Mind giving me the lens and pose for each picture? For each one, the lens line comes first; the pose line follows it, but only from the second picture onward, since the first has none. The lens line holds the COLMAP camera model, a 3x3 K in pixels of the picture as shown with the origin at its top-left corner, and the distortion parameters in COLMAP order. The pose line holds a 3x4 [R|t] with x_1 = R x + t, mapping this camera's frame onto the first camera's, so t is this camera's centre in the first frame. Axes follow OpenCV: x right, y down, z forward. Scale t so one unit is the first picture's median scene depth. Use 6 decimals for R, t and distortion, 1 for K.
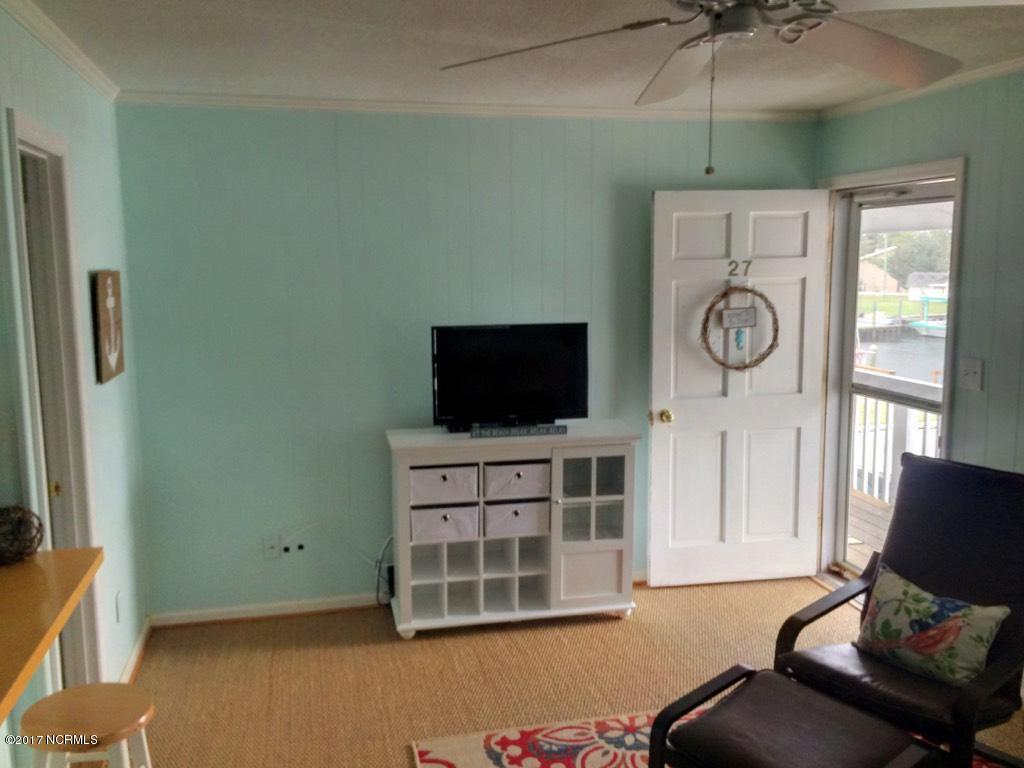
lens RADIAL K [[897.3, 0, 488.7], [0, 897.3, 384.1], [0, 0, 1]] dist [0.068646, -0.067235]
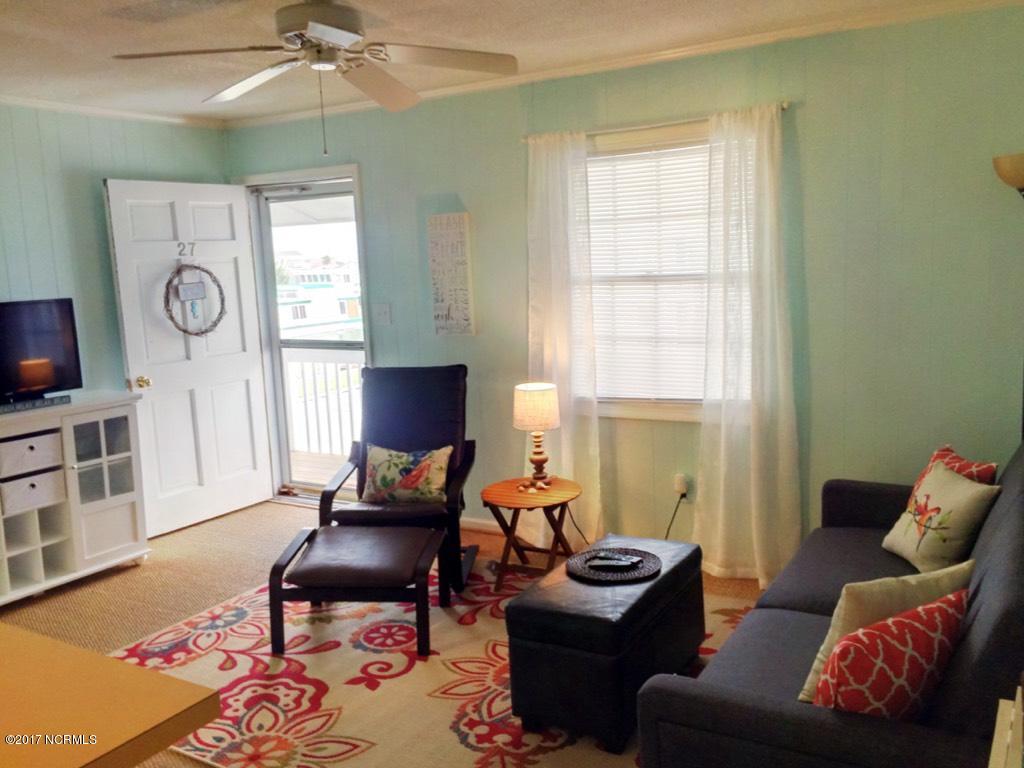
lens RADIAL K [[906.0, 0, 498.3], [0, 906.0, 377.0], [0, 0, 1]] dist [0.120741, -0.117911]
pose [[0.700806, -0.116705, 0.703740, -0.319564], [0.138011, 0.990069, 0.026754, 0.064722], [-0.699874, 0.078374, 0.709954, -0.127962]]
